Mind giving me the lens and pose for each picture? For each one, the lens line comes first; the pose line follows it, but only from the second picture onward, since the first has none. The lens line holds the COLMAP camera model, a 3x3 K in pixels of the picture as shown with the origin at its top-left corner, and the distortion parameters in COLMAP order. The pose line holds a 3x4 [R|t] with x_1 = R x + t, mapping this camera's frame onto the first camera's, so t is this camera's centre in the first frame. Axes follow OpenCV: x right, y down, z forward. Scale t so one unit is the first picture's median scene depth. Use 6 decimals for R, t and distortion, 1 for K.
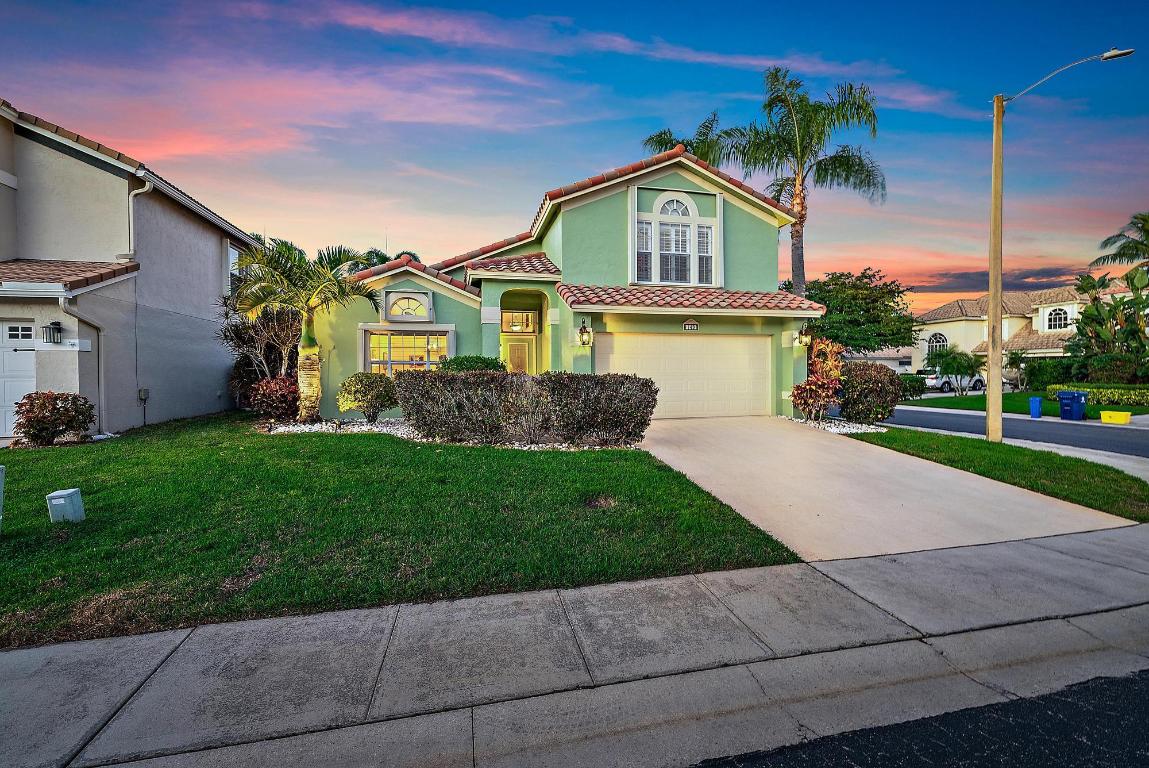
lens RADIAL K [[495.2, 0, 574.5], [0, 495.2, 384.0], [0, 0, 1]] dist [-0.000984, -0.000114]
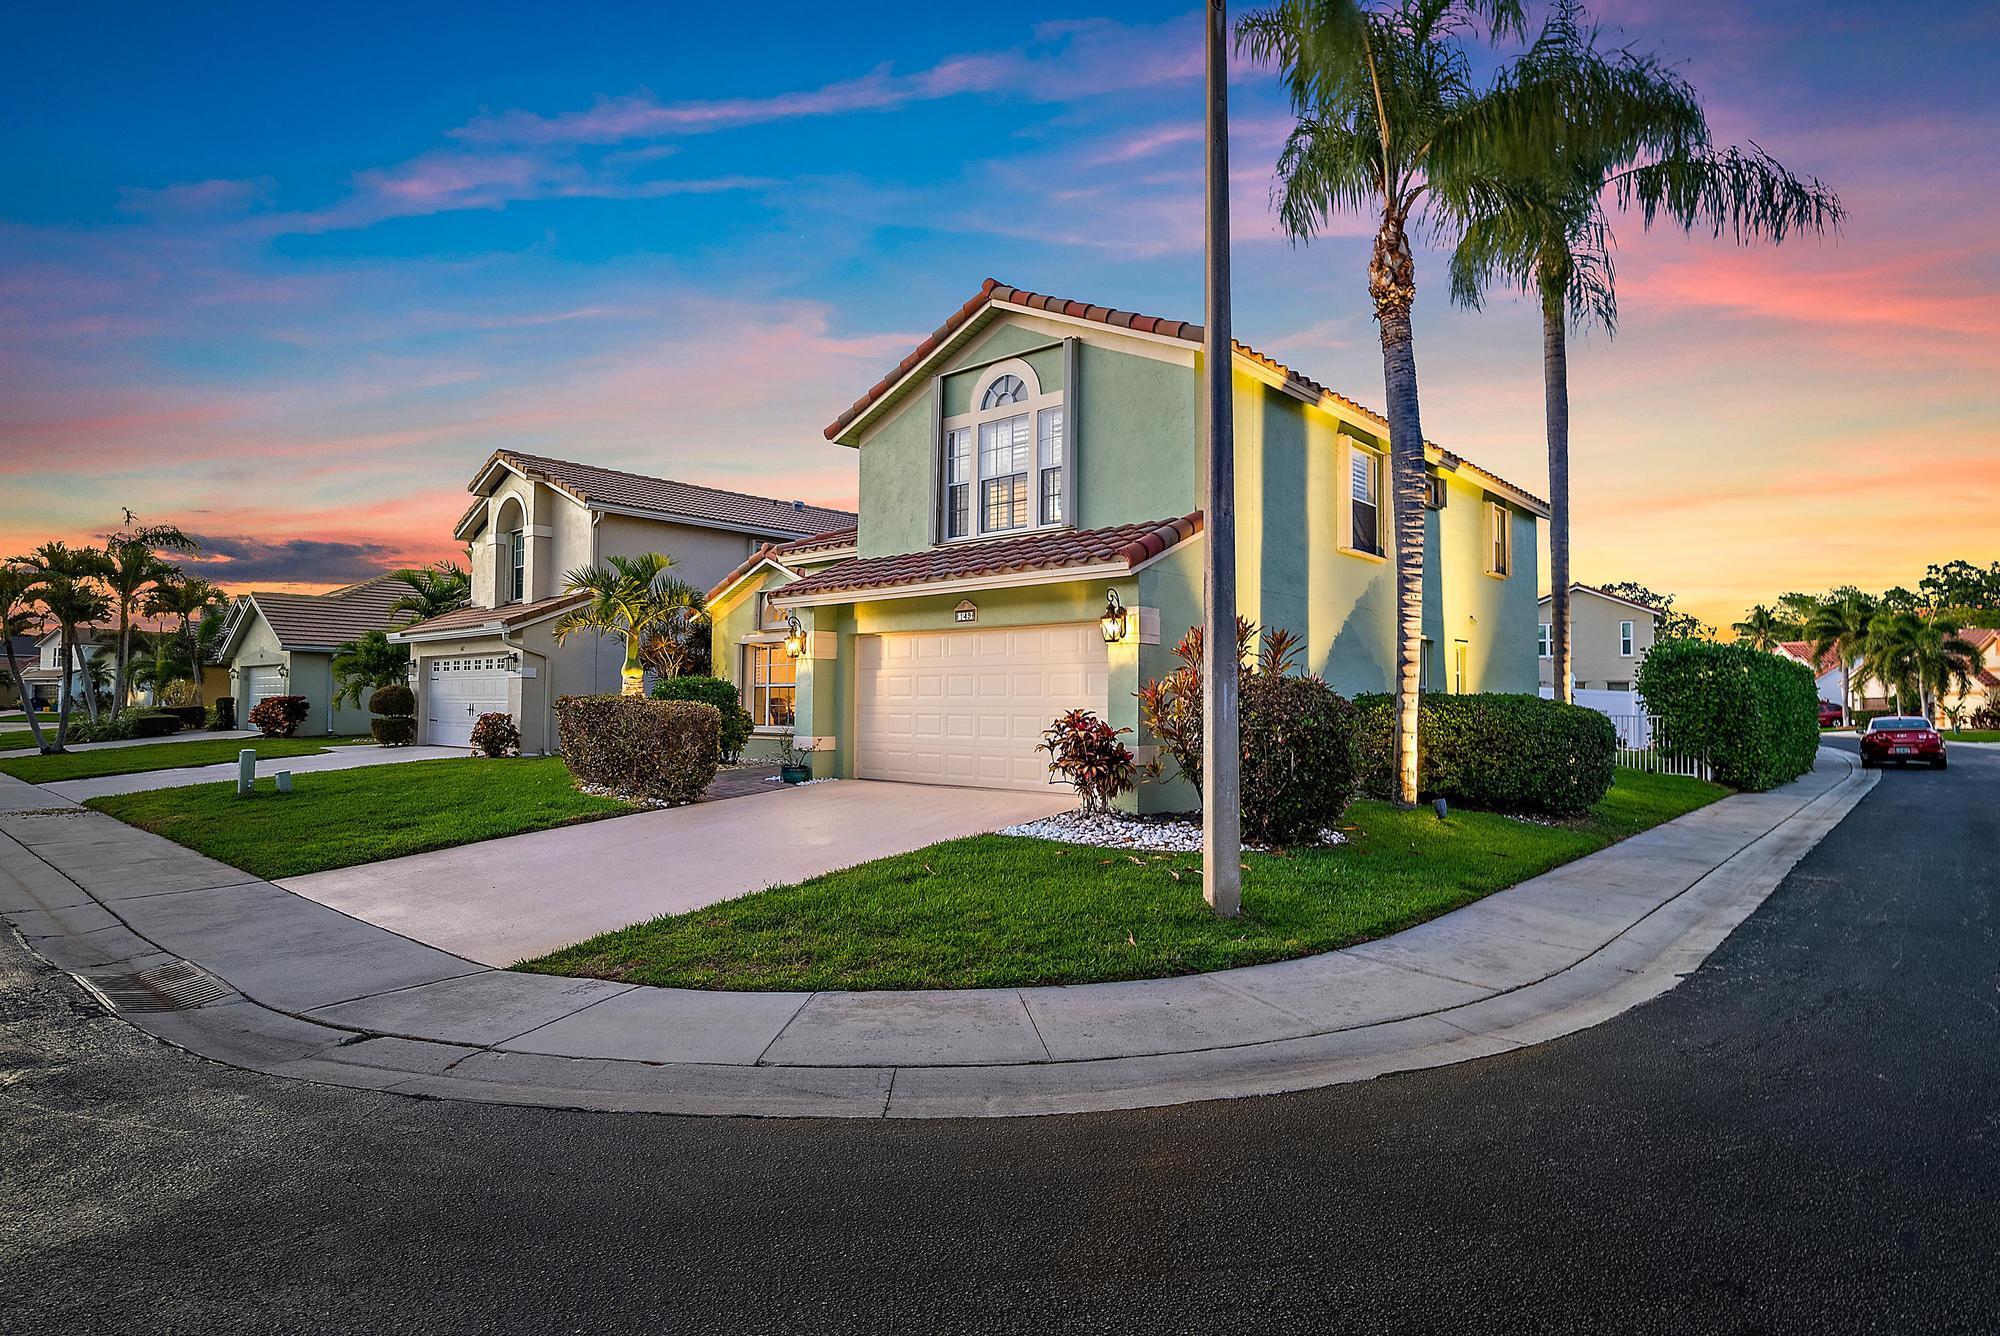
lens RADIAL K [[1075.1, 0, 986.5], [0, 1075.1, 675.3], [0, 0, 1]] dist [0.001055, -0.000051]
pose [[0.558315, -0.014924, -0.829495, 1.233301], [-0.027757, 0.998942, -0.036655, -0.008811], [0.829165, 0.043490, 0.557310, 0.382373]]
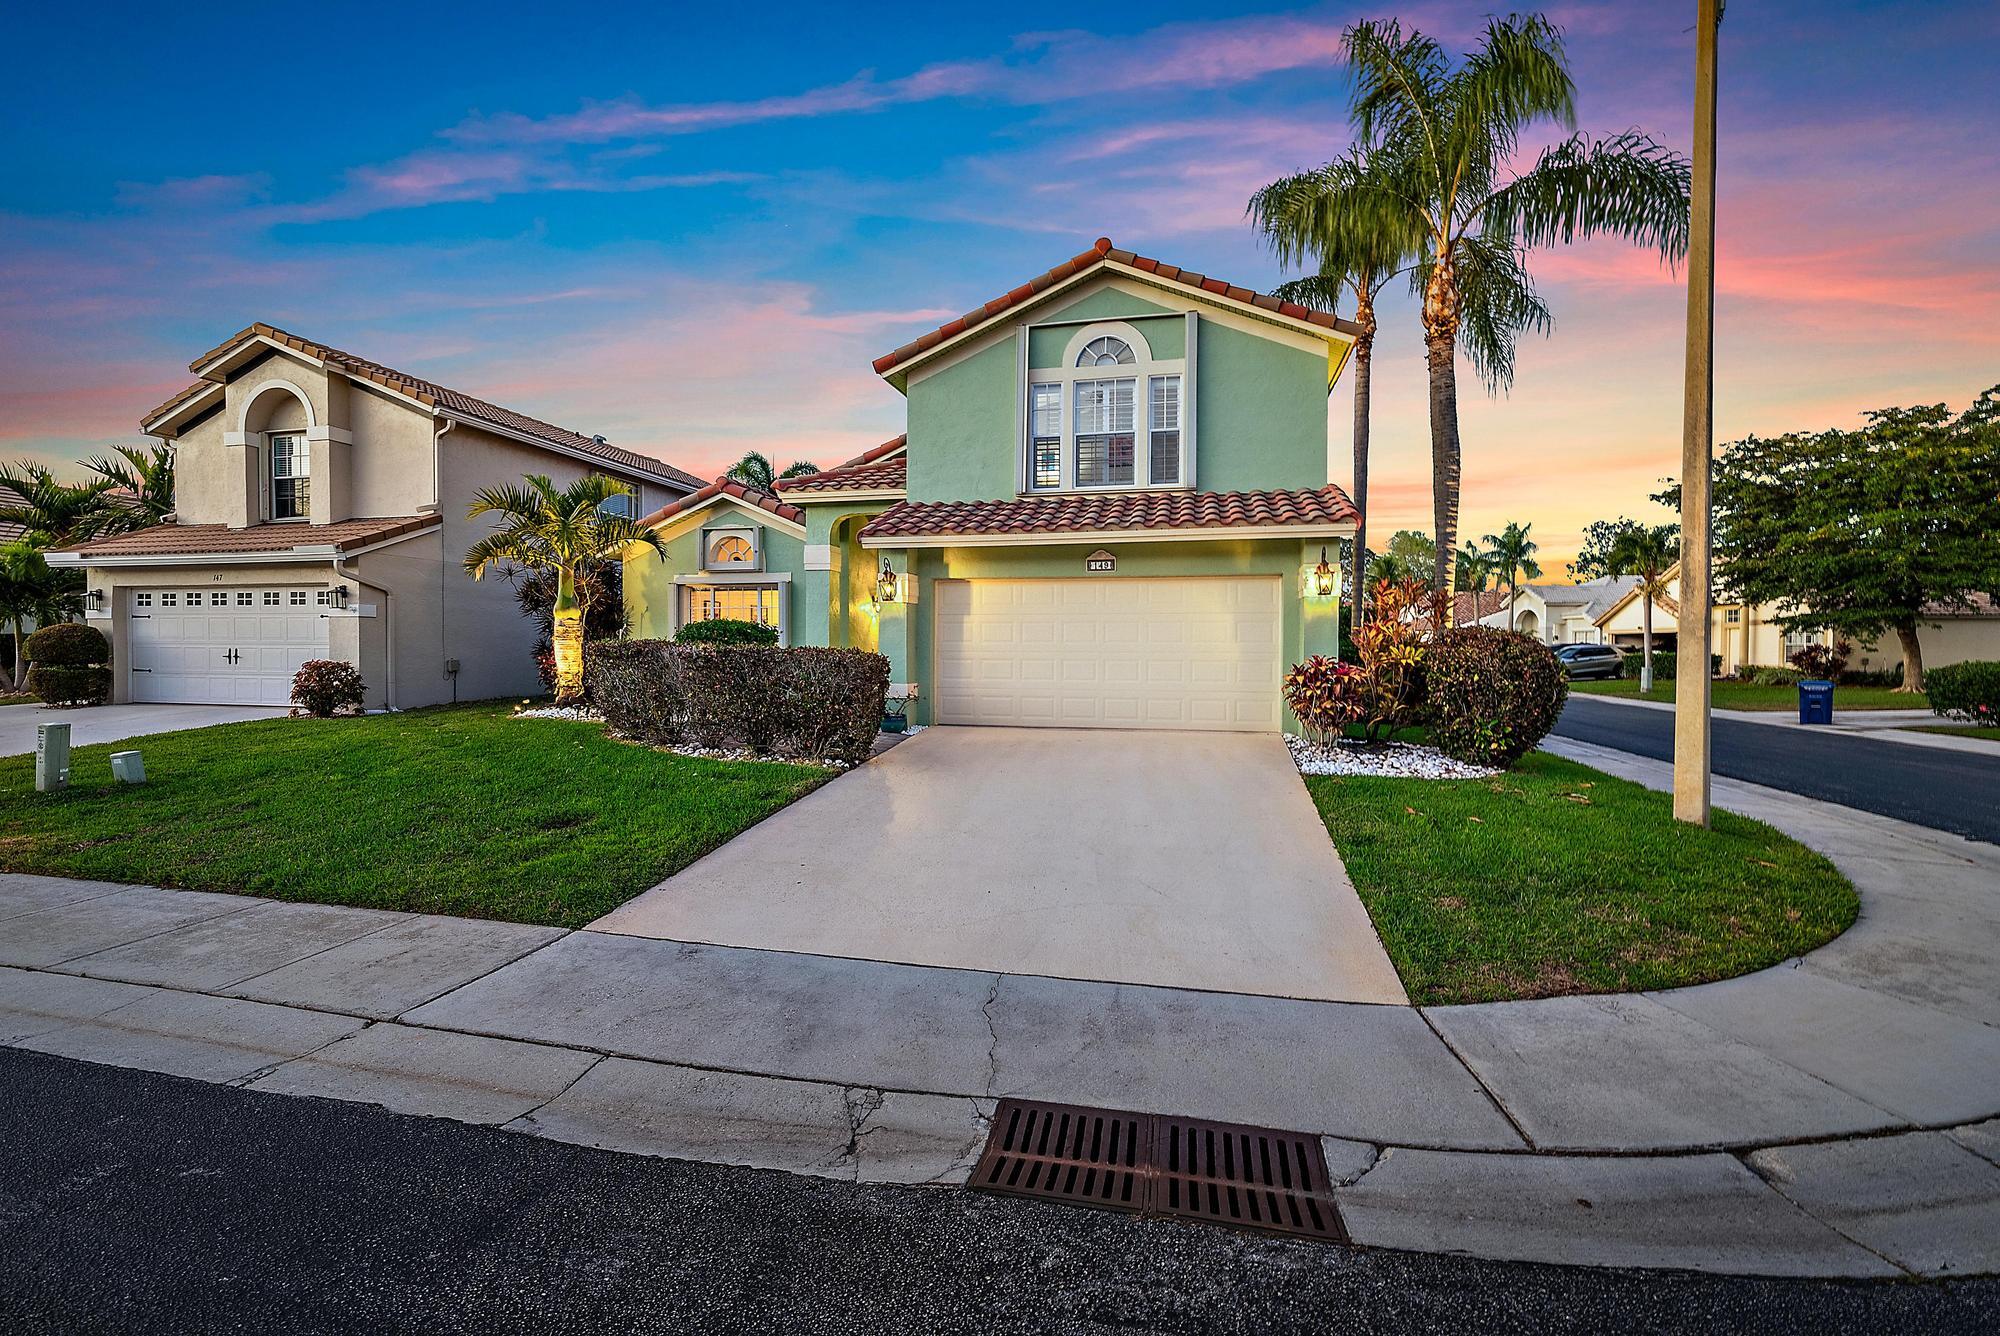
lens RADIAL K [[862.0, 0, 1000.0], [0, 862.0, 668.0], [0, 0, 1]] dist [-0.000984, -0.000114]
pose [[0.890666, 0.019784, -0.454228, 0.587768], [-0.019017, 0.999800, 0.006258, -0.003471], [0.454261, 0.003064, 0.890863, 0.088777]]
